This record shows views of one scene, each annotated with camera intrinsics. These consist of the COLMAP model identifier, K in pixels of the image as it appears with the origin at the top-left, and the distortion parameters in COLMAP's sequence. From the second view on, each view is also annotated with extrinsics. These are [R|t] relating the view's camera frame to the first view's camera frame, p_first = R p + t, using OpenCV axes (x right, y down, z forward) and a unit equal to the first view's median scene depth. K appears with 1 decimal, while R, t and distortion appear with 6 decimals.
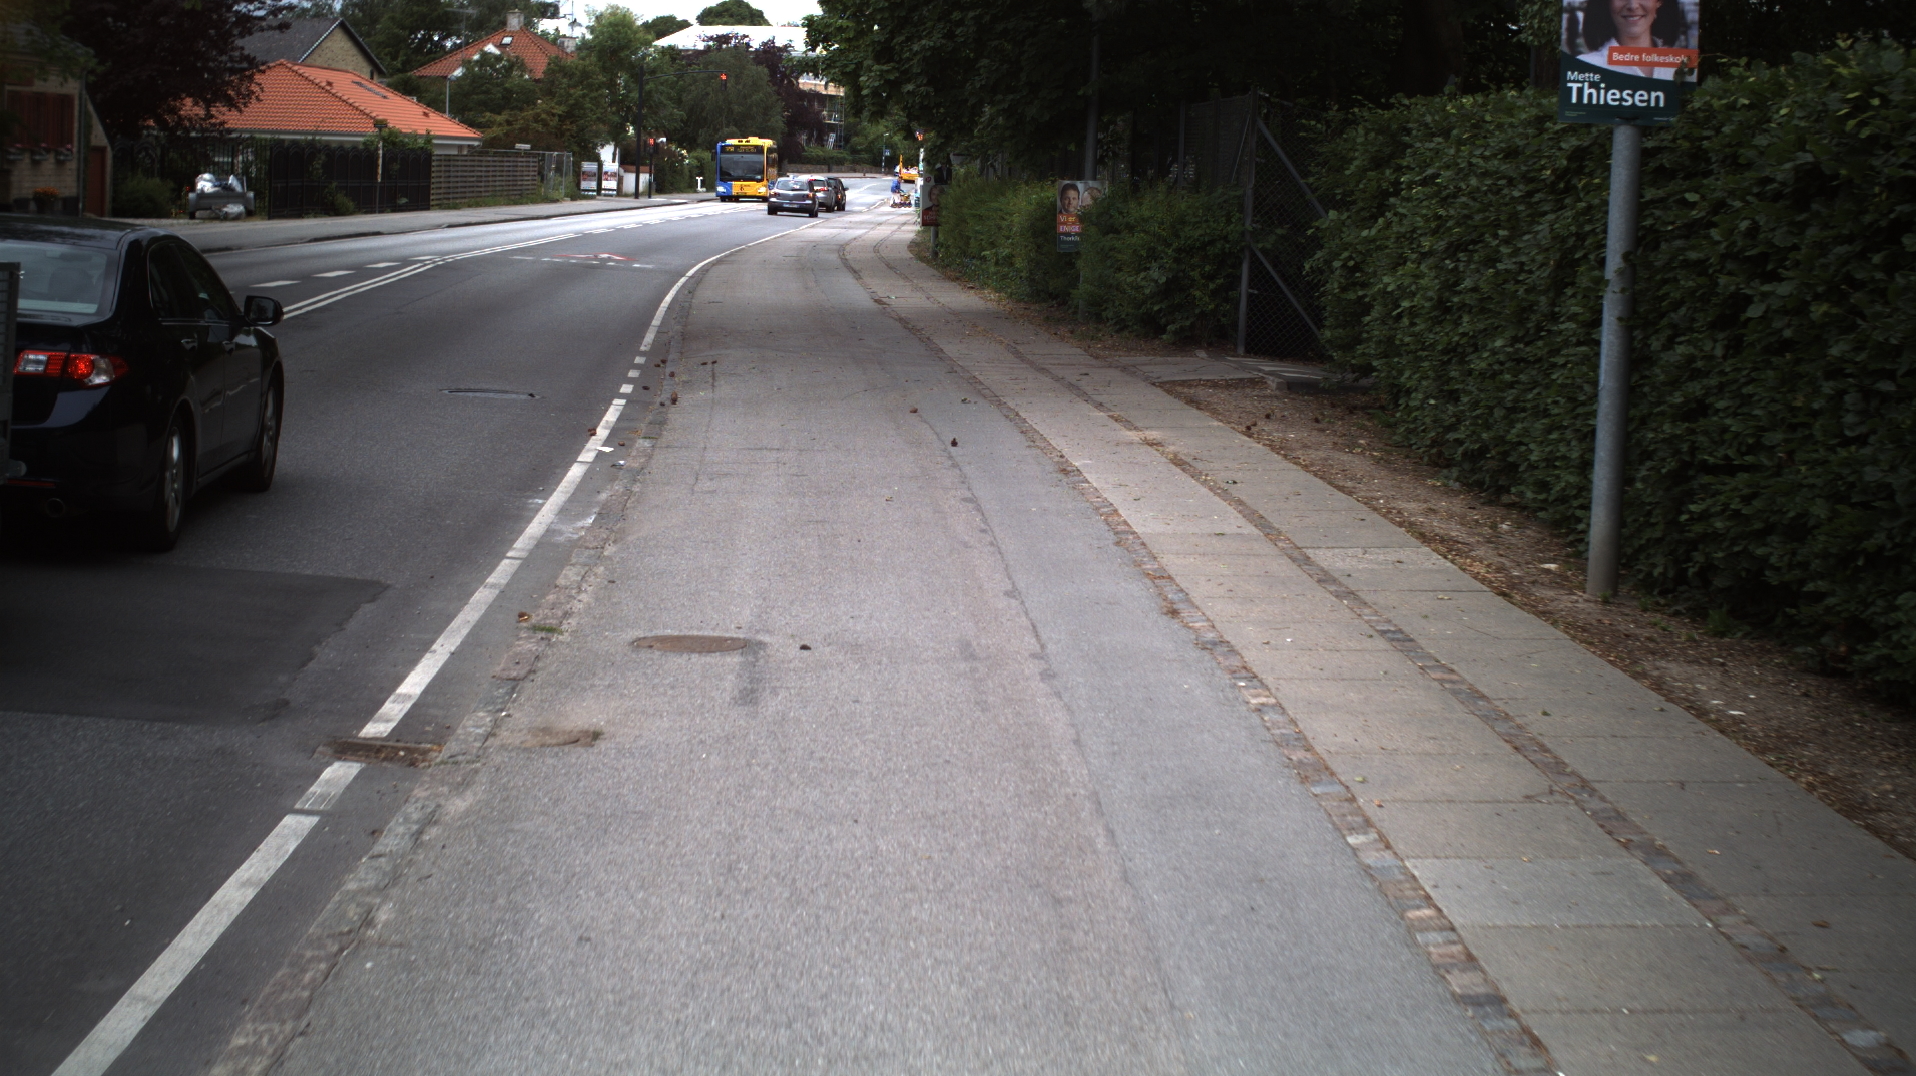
lens RADIAL K [[3419.4, 0, 958.0], [0, 3419.4, 538.0], [0, 0, 1]] dist [-0.278895, 0.255635]
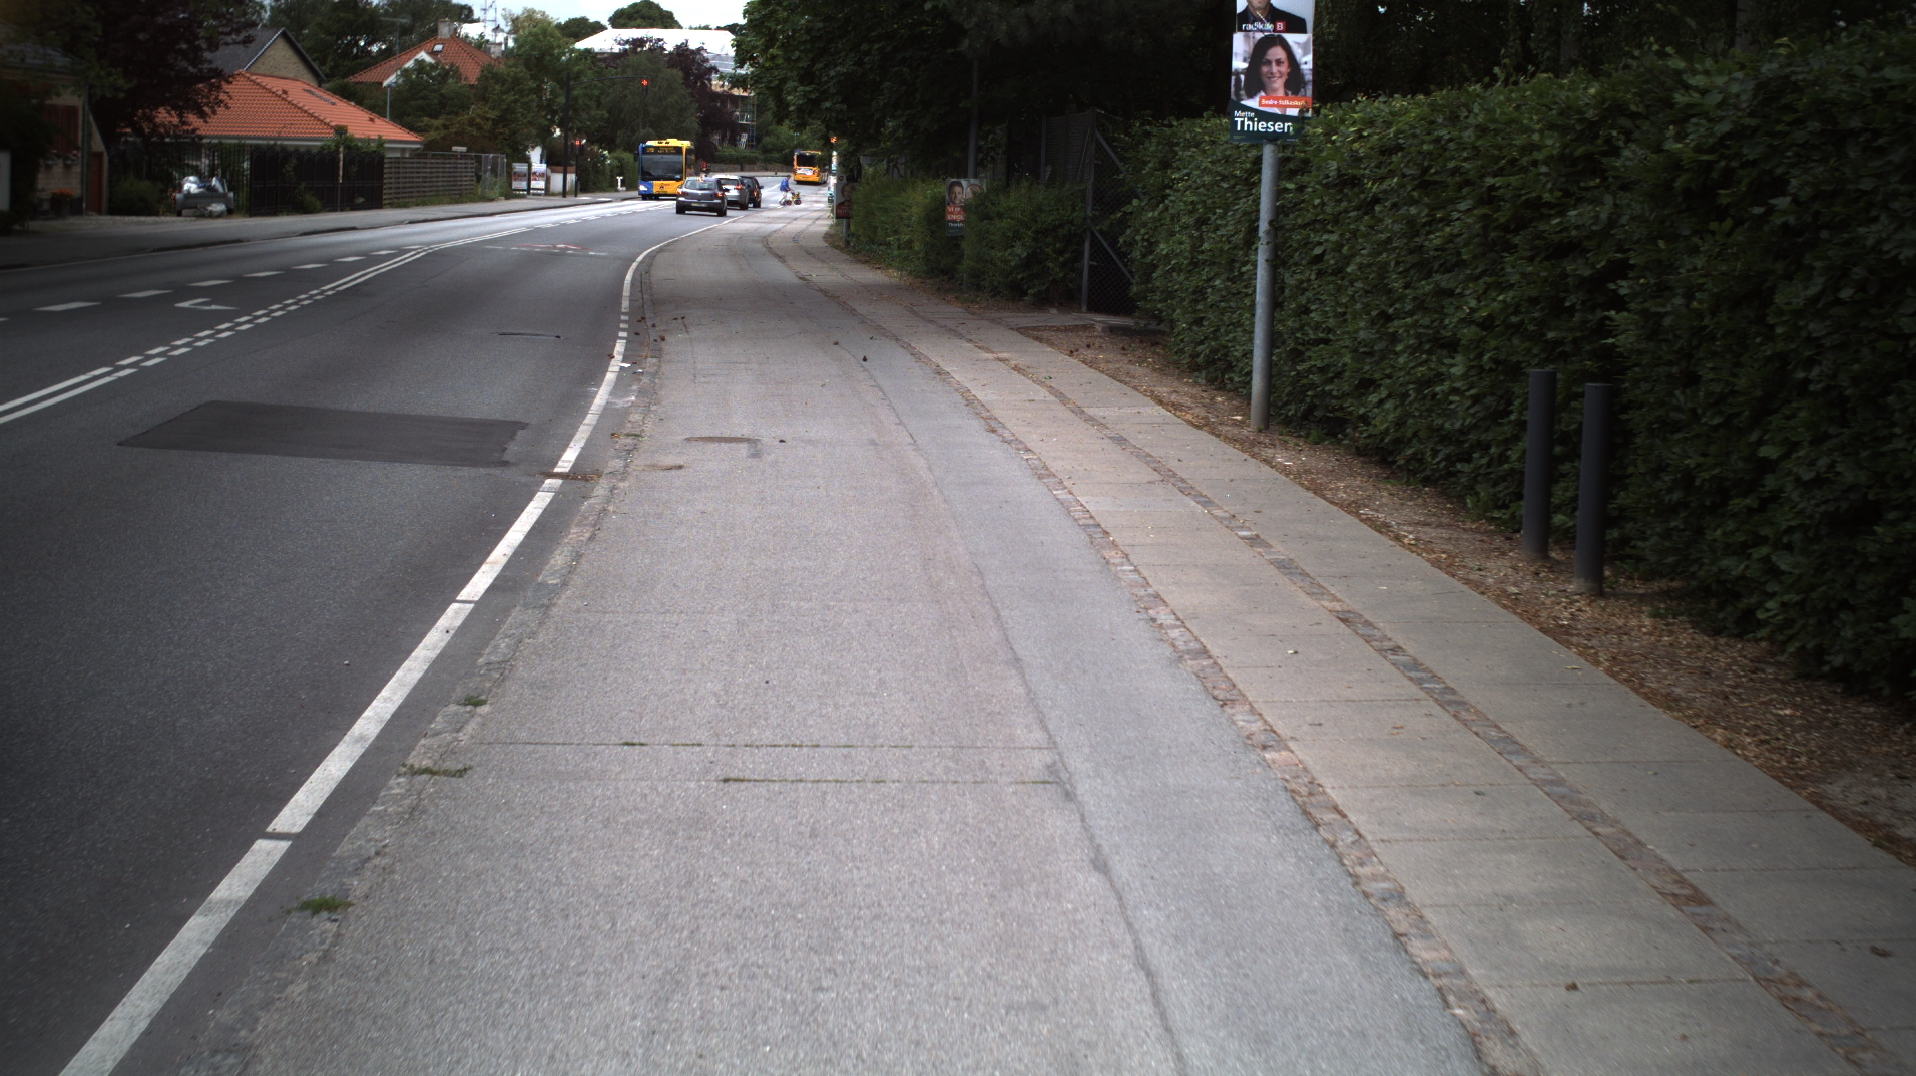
lens RADIAL K [[3419.4, 0, 958.0], [0, 3419.4, 538.0], [0, 0, 1]] dist [-0.278895, 0.255635]
pose [[0.999641, -0.006910, 0.025901, 0.000174], [0.006893, 0.999976, 0.000735, 0.020657], [-0.025906, -0.000557, 0.999664, -0.198871]]
